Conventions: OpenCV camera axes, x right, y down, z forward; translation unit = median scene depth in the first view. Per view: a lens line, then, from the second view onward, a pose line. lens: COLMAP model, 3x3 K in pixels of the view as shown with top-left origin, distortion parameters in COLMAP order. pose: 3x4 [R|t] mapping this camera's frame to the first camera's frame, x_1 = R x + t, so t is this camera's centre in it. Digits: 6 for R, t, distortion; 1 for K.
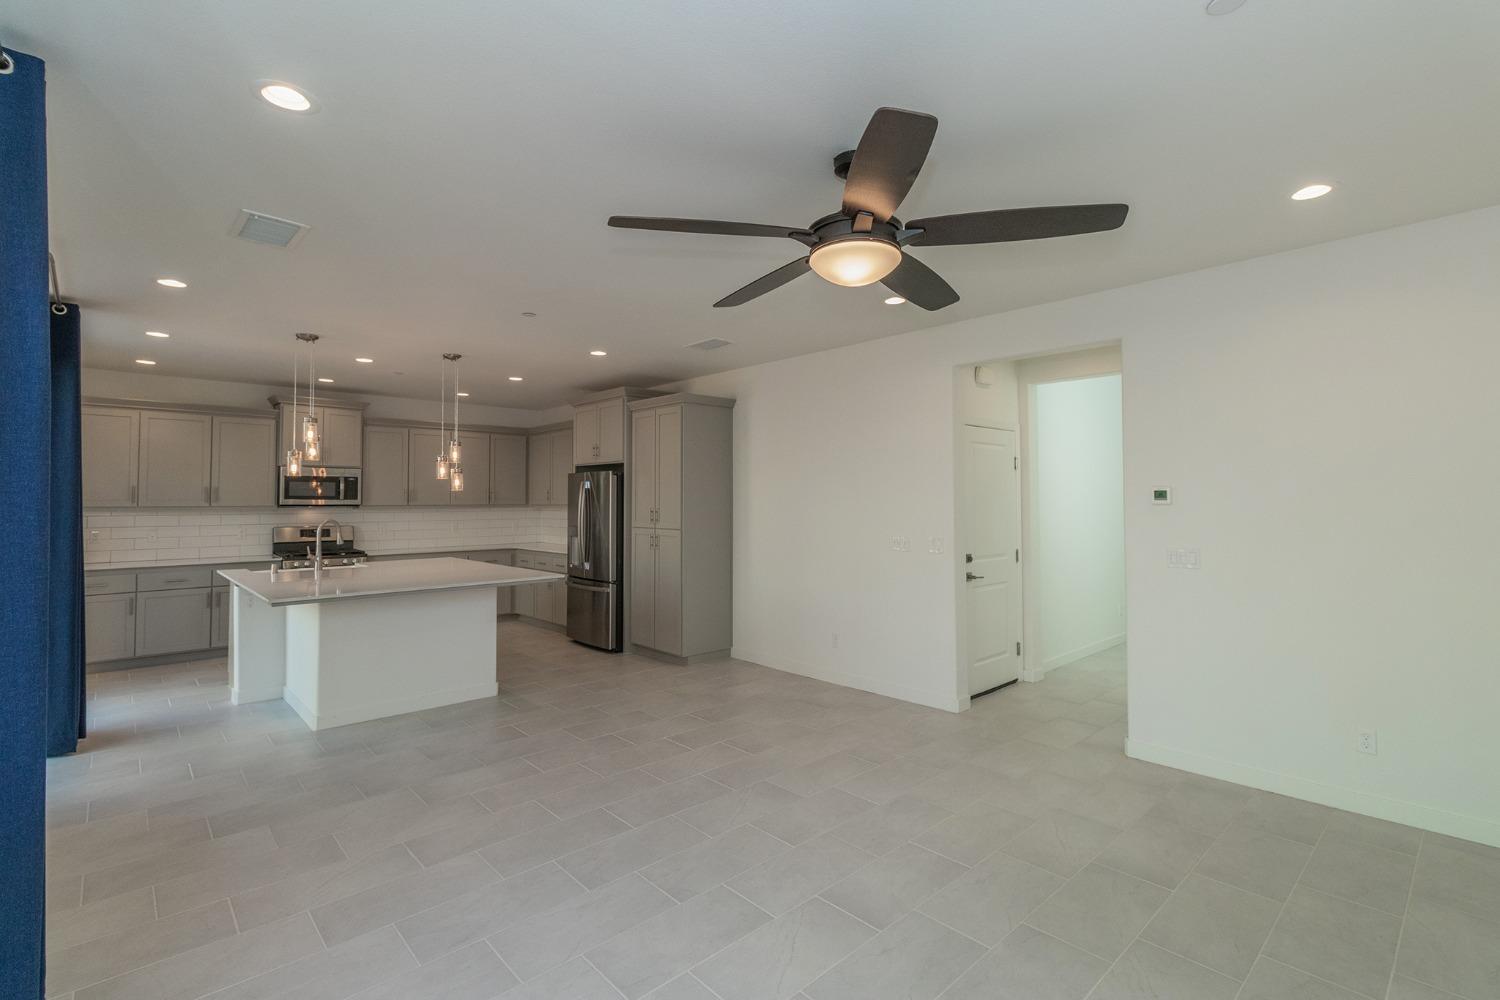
lens RADIAL K [[692.5, 0, 754.0], [0, 692.5, 480.3], [0, 0, 1]] dist [0.004066, 0.001801]
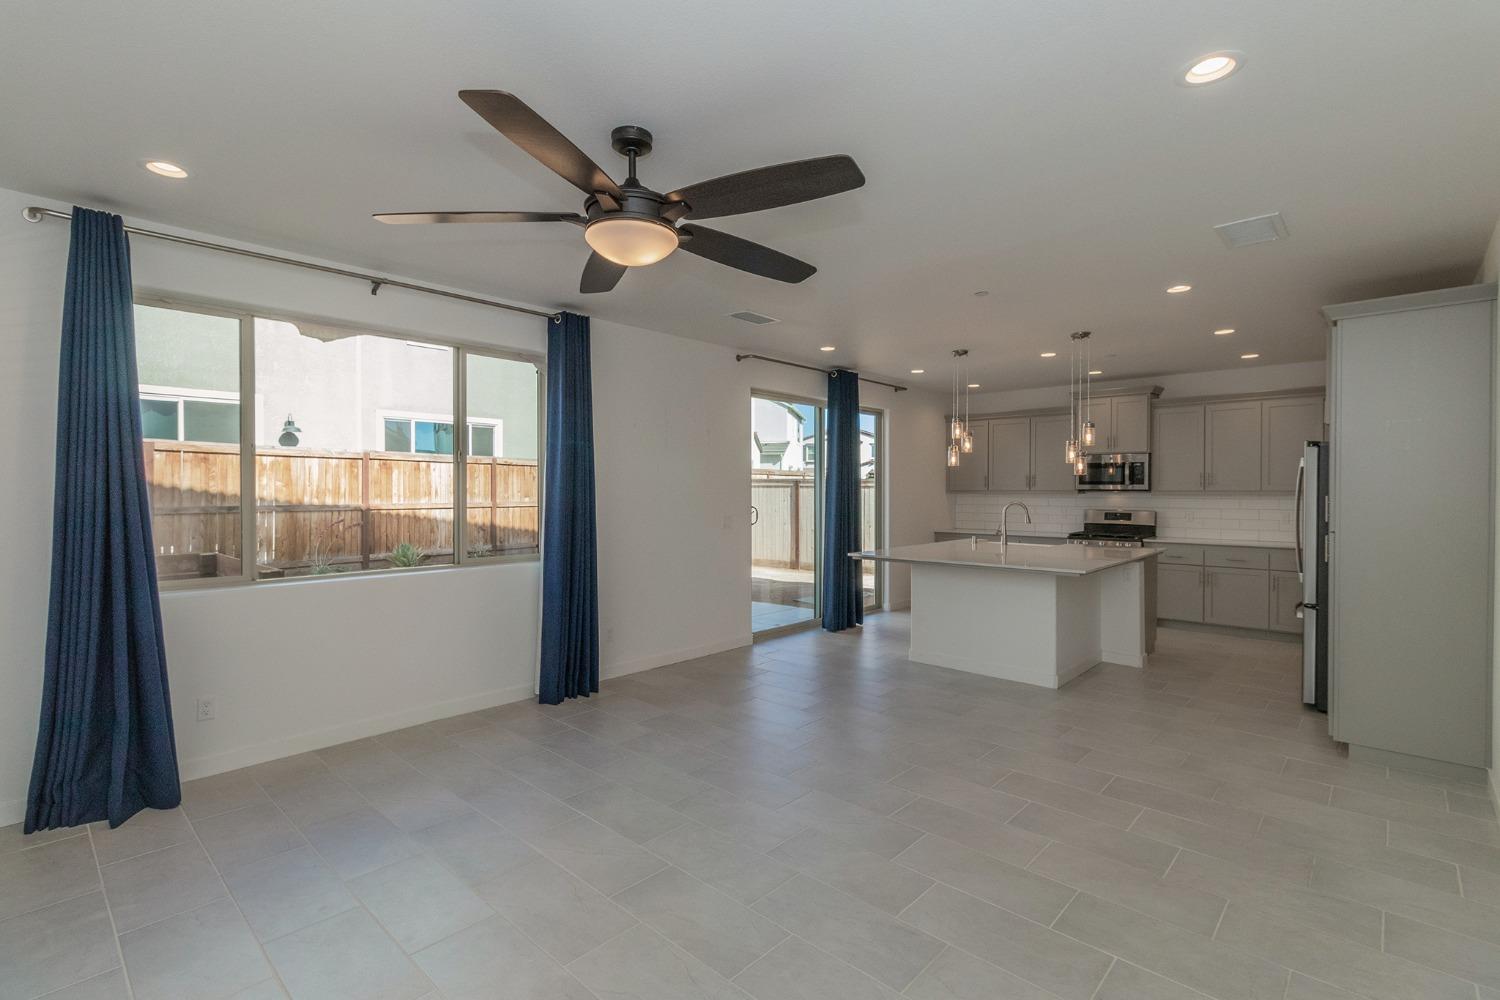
lens RADIAL K [[692.5, 0, 747.5], [0, 692.5, 493.5], [0, 0, 1]] dist [0.004066, 0.001801]
pose [[0.078697, 0.011188, -0.996836, 0.423578], [0.028794, 0.999494, 0.013491, 0.012124], [0.996483, -0.029765, 0.078335, 0.396525]]
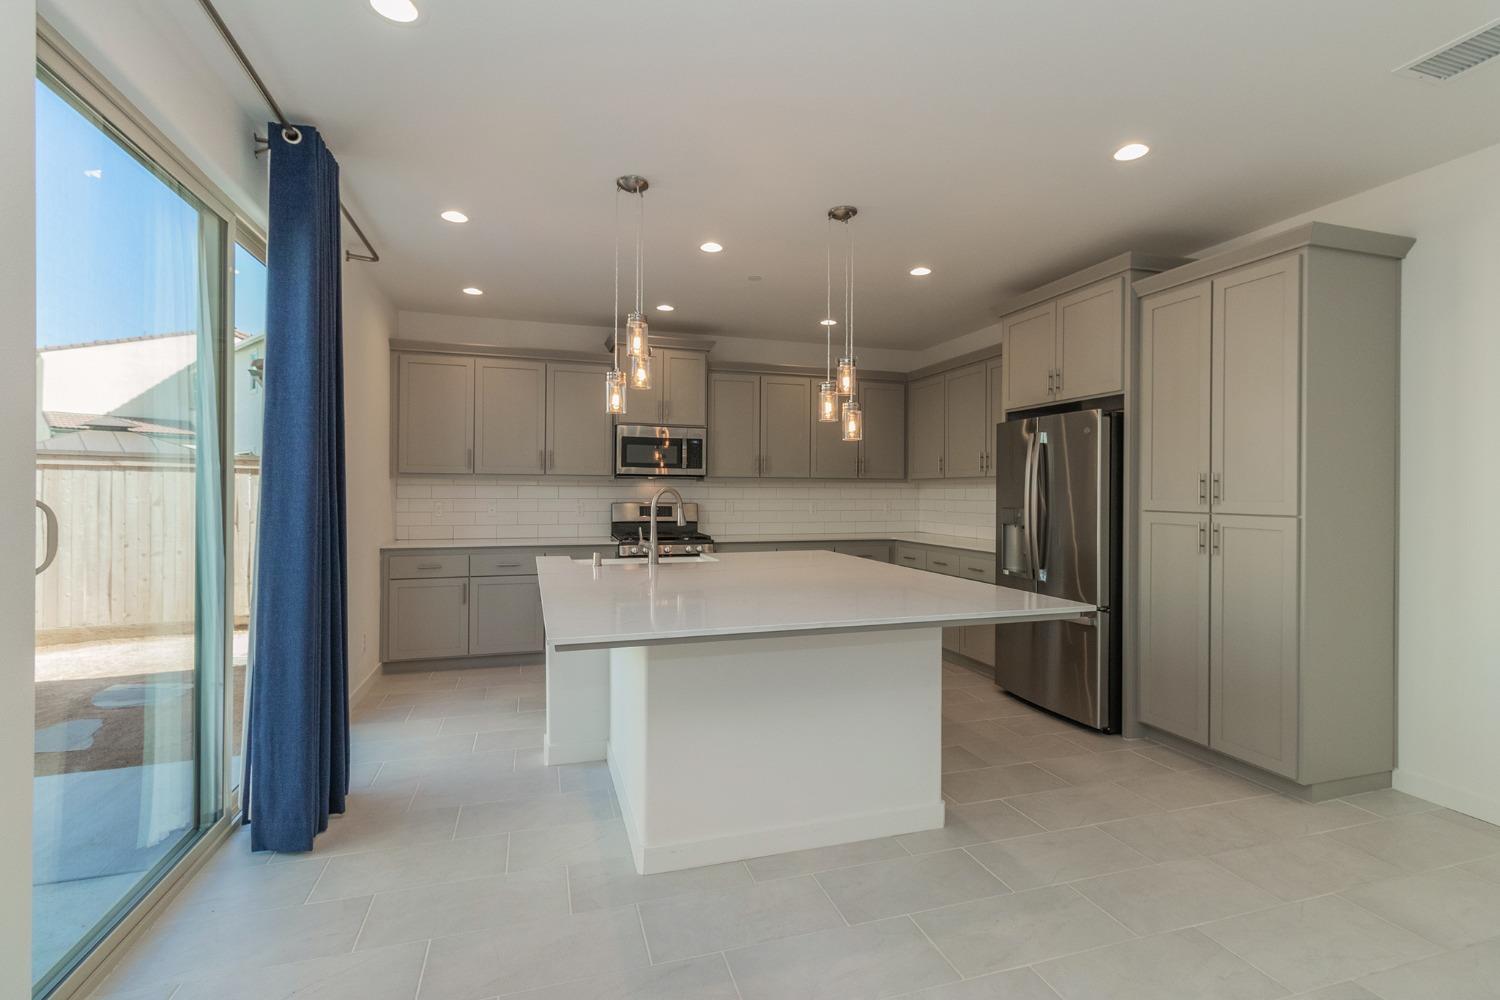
lens RADIAL K [[692.5, 0, 753.0], [0, 692.5, 489.9], [0, 0, 1]] dist [0.004066, 0.001801]
pose [[0.904686, 0.007436, -0.426015, -0.218342], [0.004285, 0.999638, 0.026549, 0.035008], [0.426058, -0.025844, 0.904326, 0.371892]]
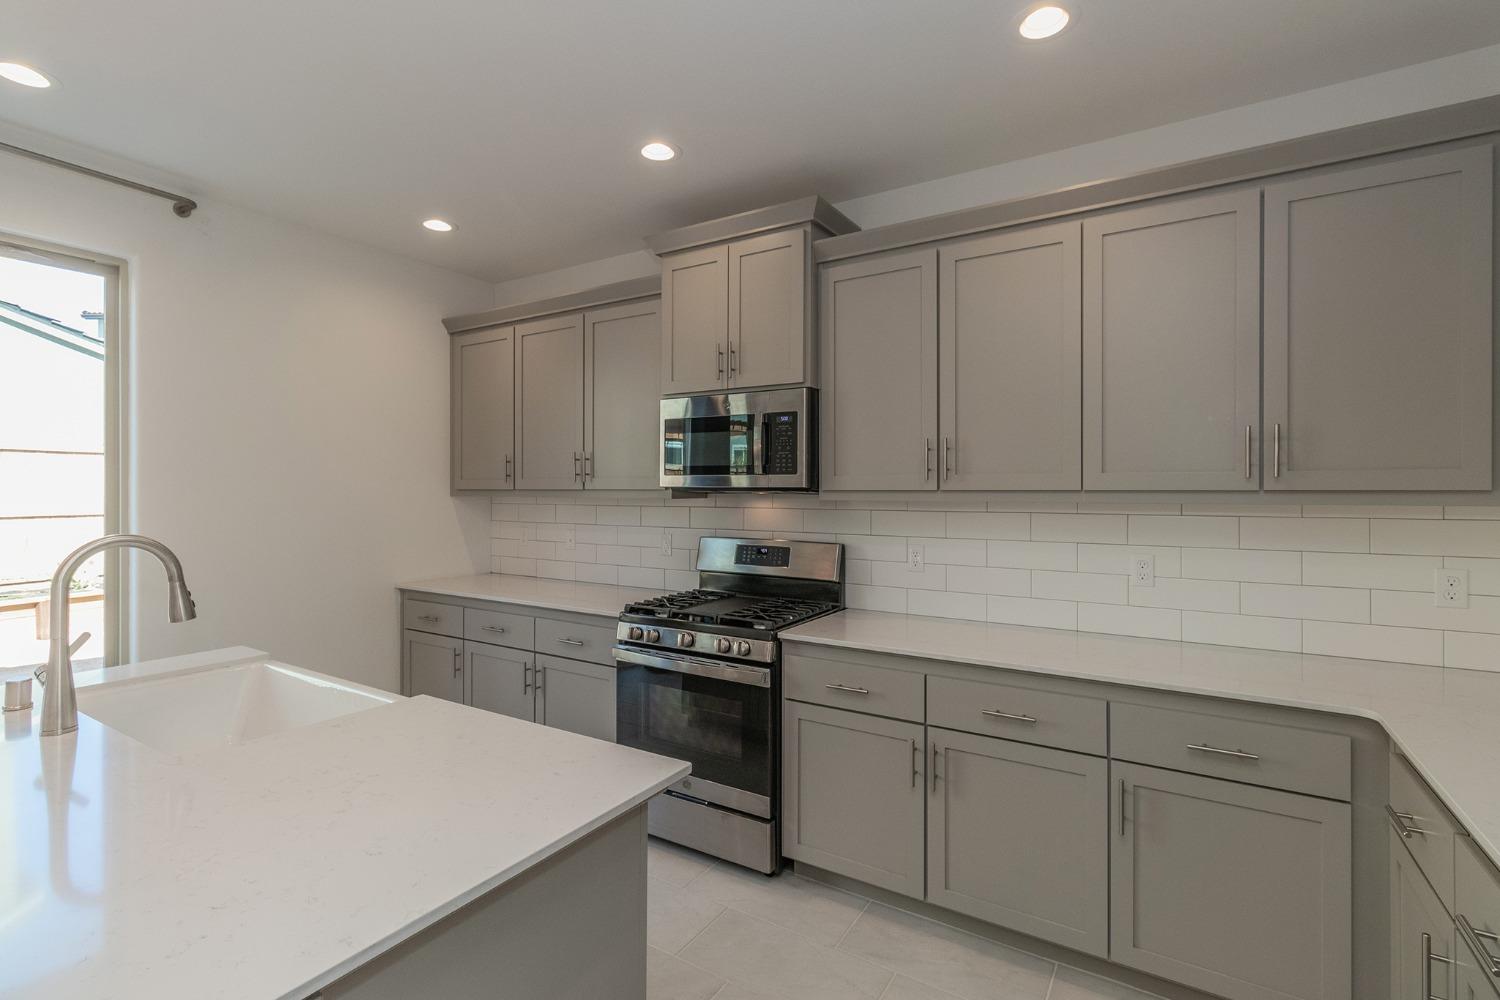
lens RADIAL K [[692.5, 0, 766.0], [0, 692.5, 495.0], [0, 0, 1]] dist [0.004066, 0.001801]
pose [[0.264846, 0.007830, -0.964259, -0.254748], [0.024851, 0.999579, 0.014943, 0.037088], [0.963970, -0.027920, 0.264540, 0.997071]]
